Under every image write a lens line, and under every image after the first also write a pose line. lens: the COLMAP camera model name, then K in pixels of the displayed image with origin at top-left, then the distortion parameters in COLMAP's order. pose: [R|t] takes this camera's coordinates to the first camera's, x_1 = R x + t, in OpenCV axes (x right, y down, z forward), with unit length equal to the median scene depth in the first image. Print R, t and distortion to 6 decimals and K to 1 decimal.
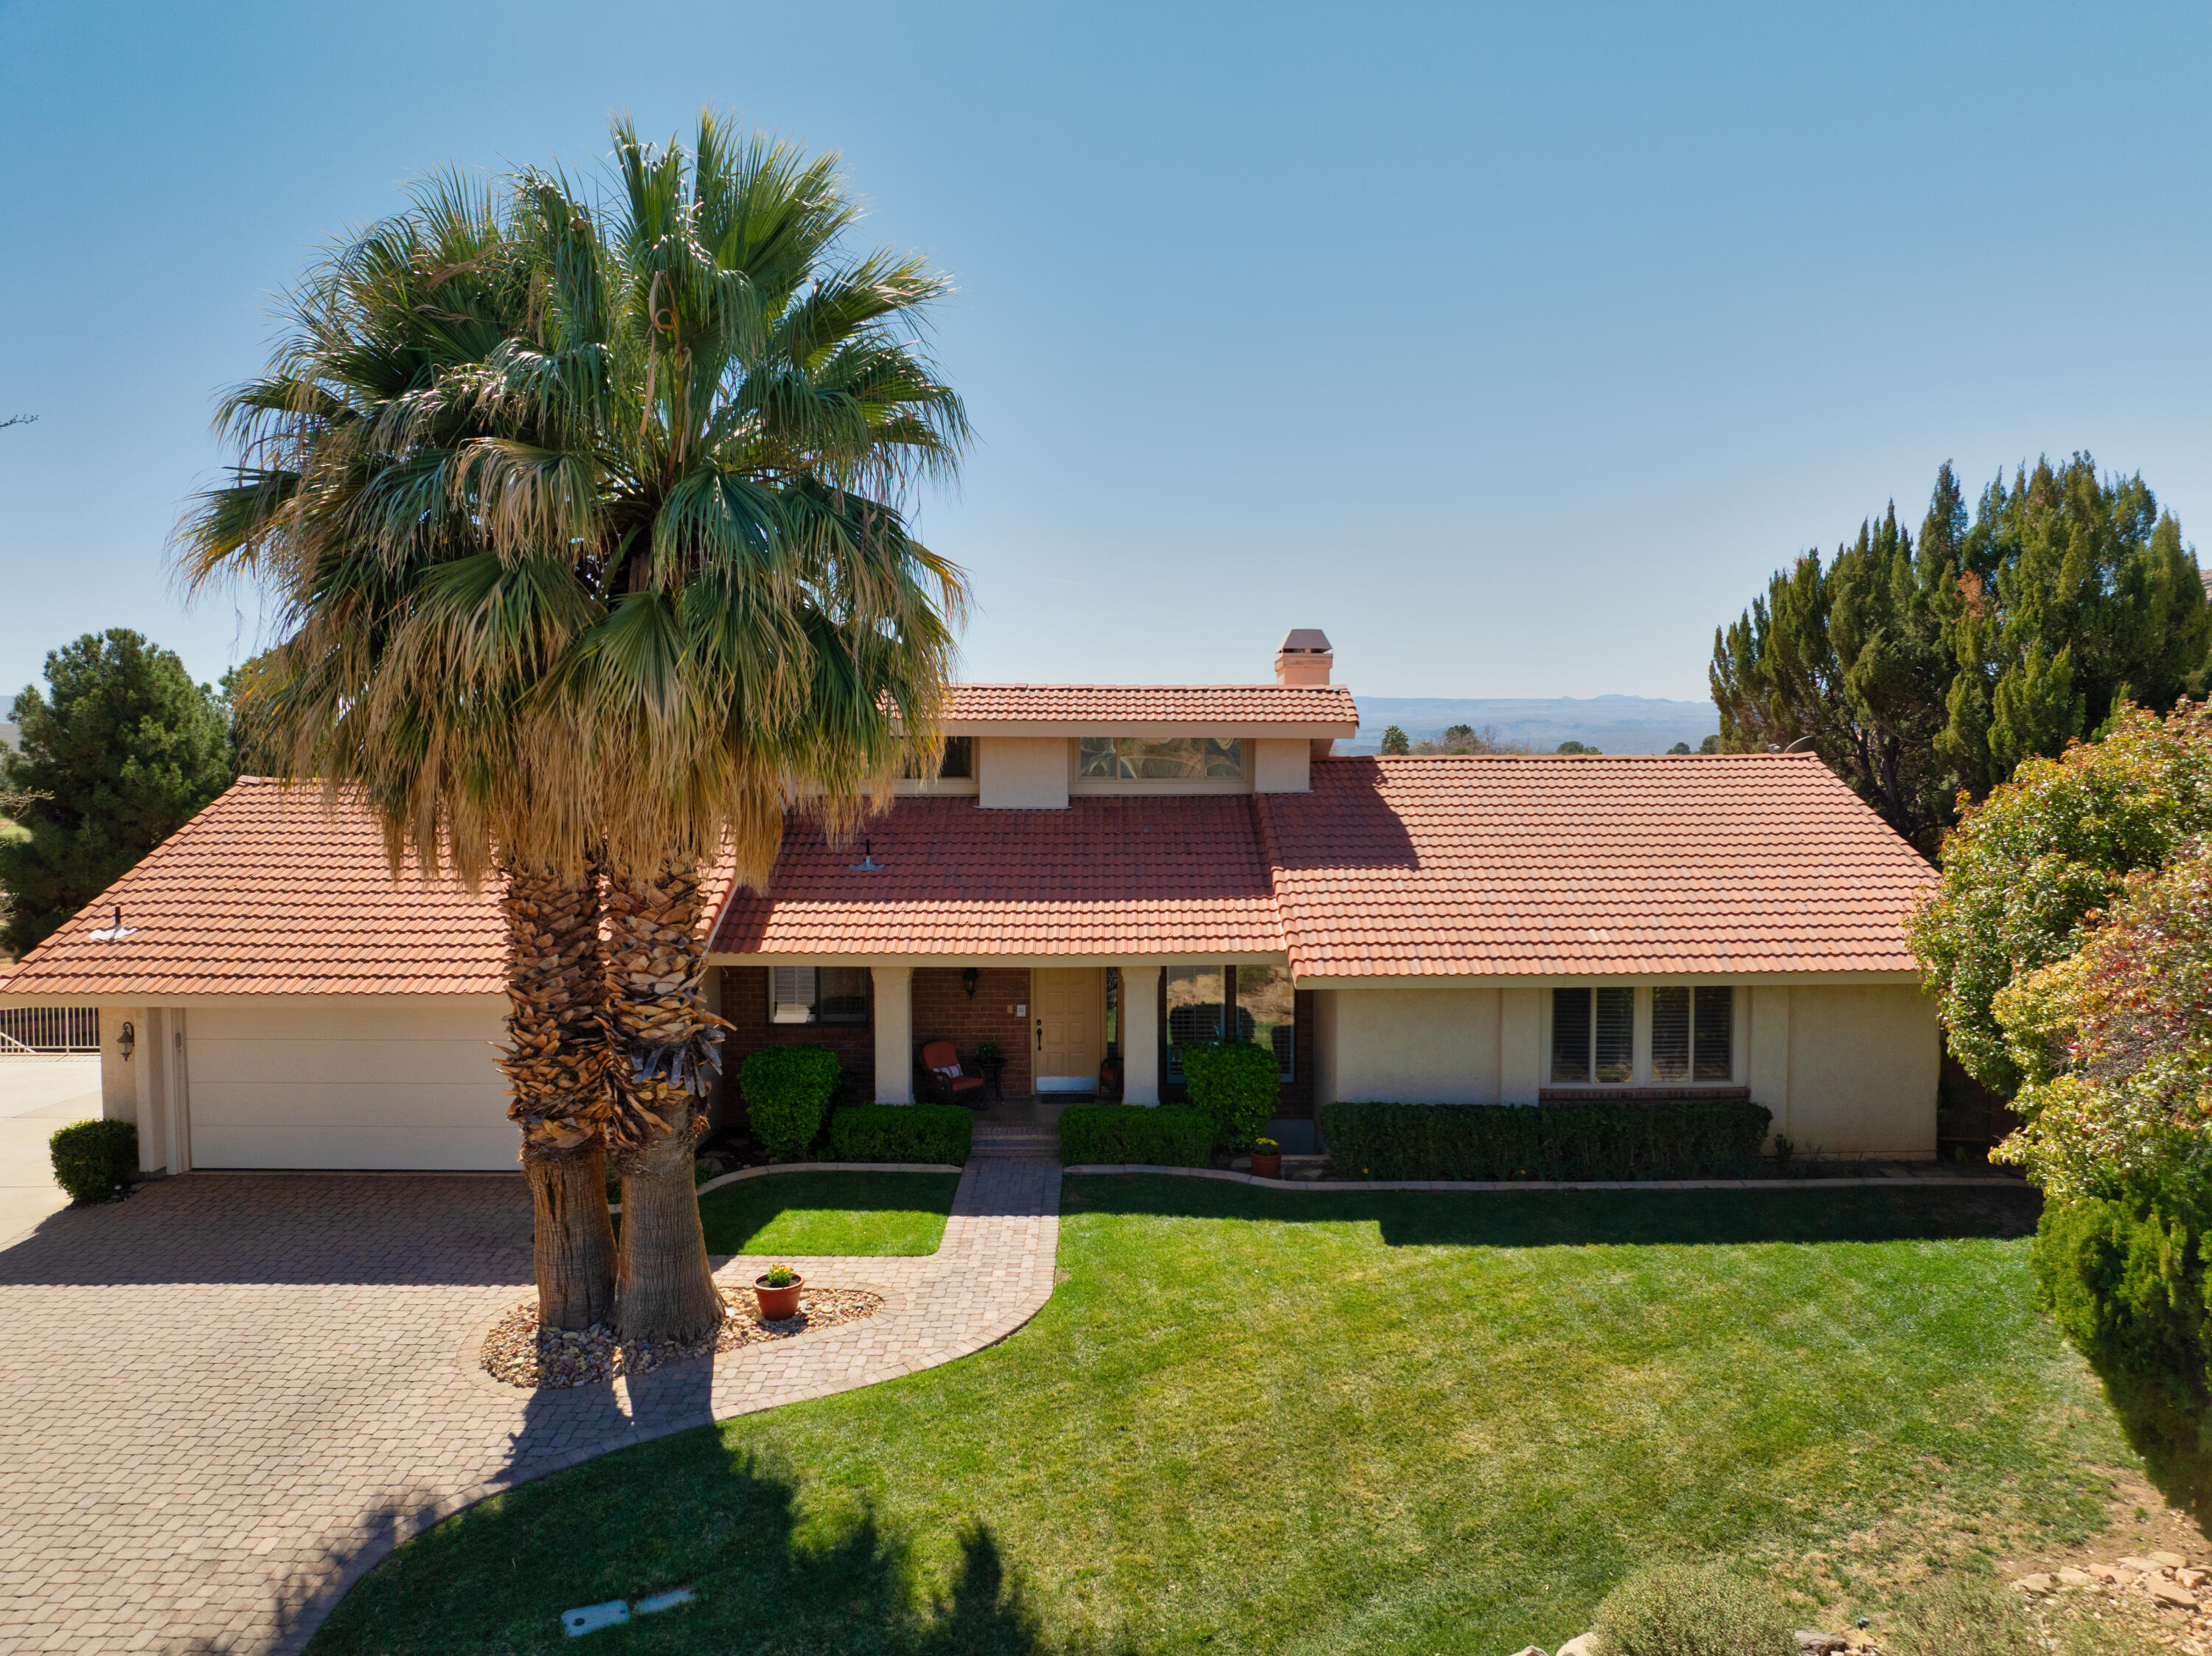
lens RADIAL K [[1572.7, 0, 1113.5], [0, 1572.7, 821.9], [0, 0, 1]] dist [-0.052622, 0.016235]
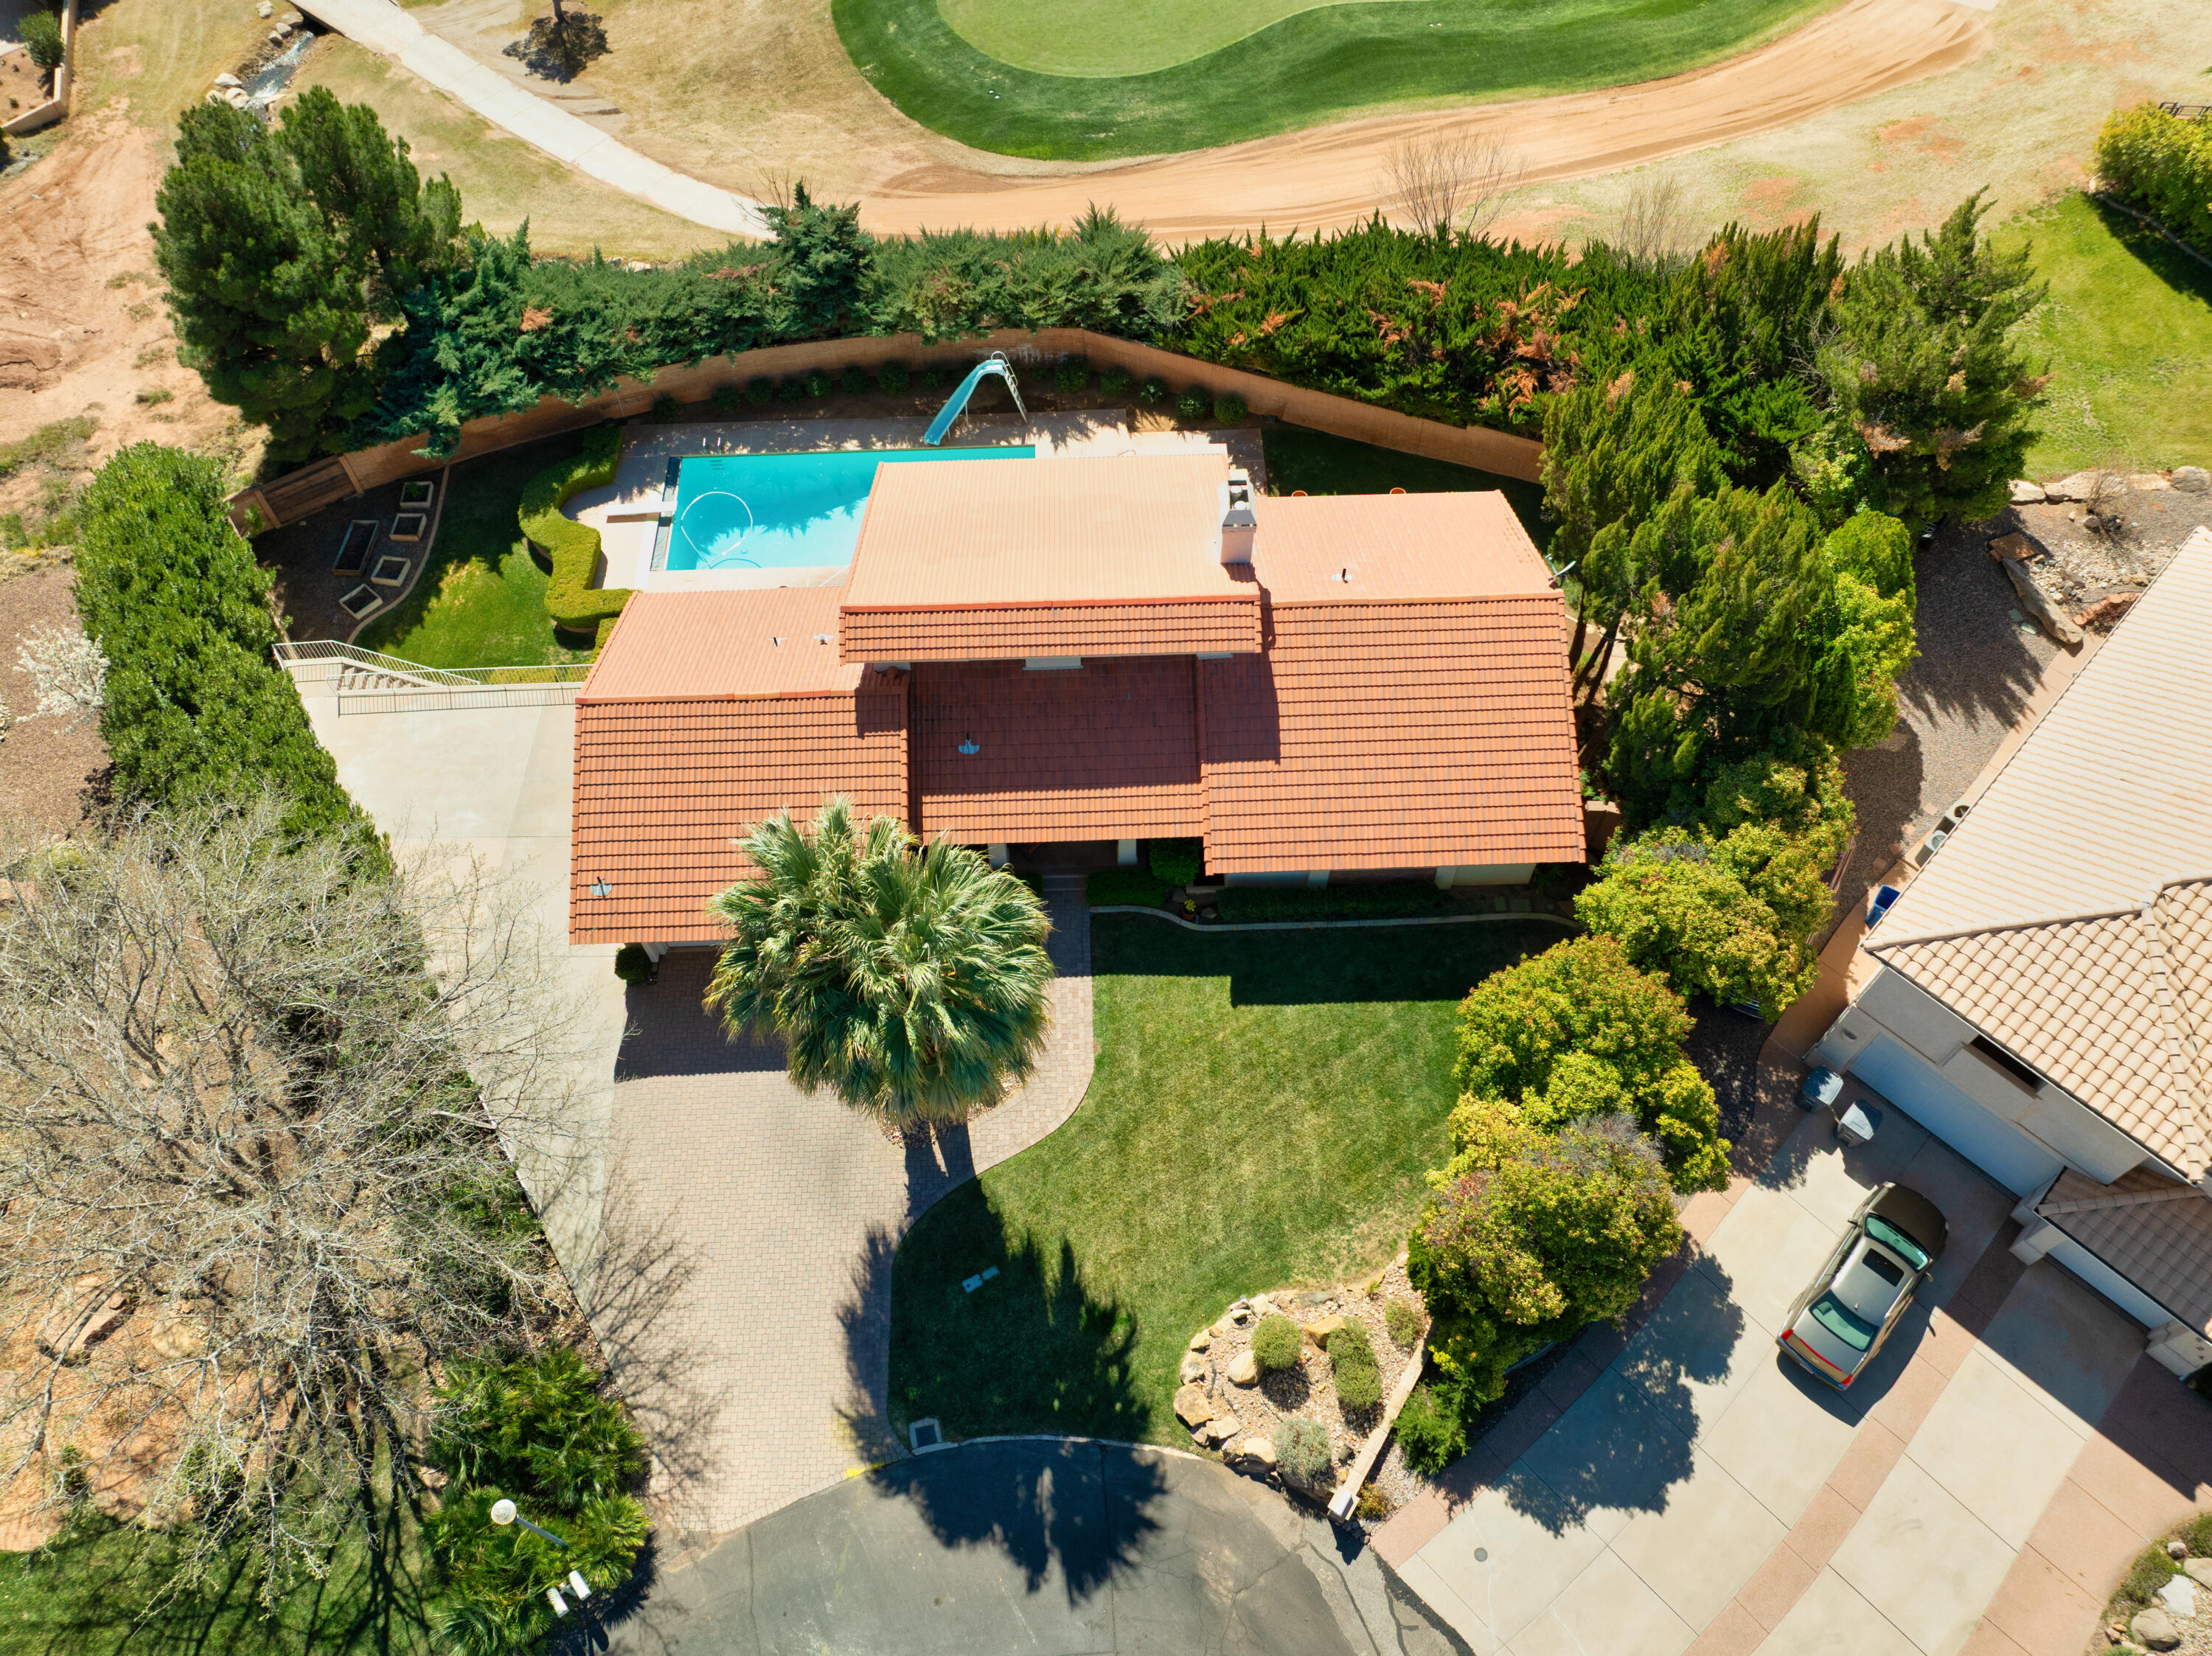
lens RADIAL K [[1546.5, 0, 1113.1], [0, 1546.5, 828.3], [0, 0, 1]] dist [-0.041978, -0.001846]
pose [[0.999655, -0.024809, 0.008624, -0.020893], [0.007778, 0.593245, 0.804985, -2.052763], [-0.025088, -0.804640, 0.593233, -0.148305]]
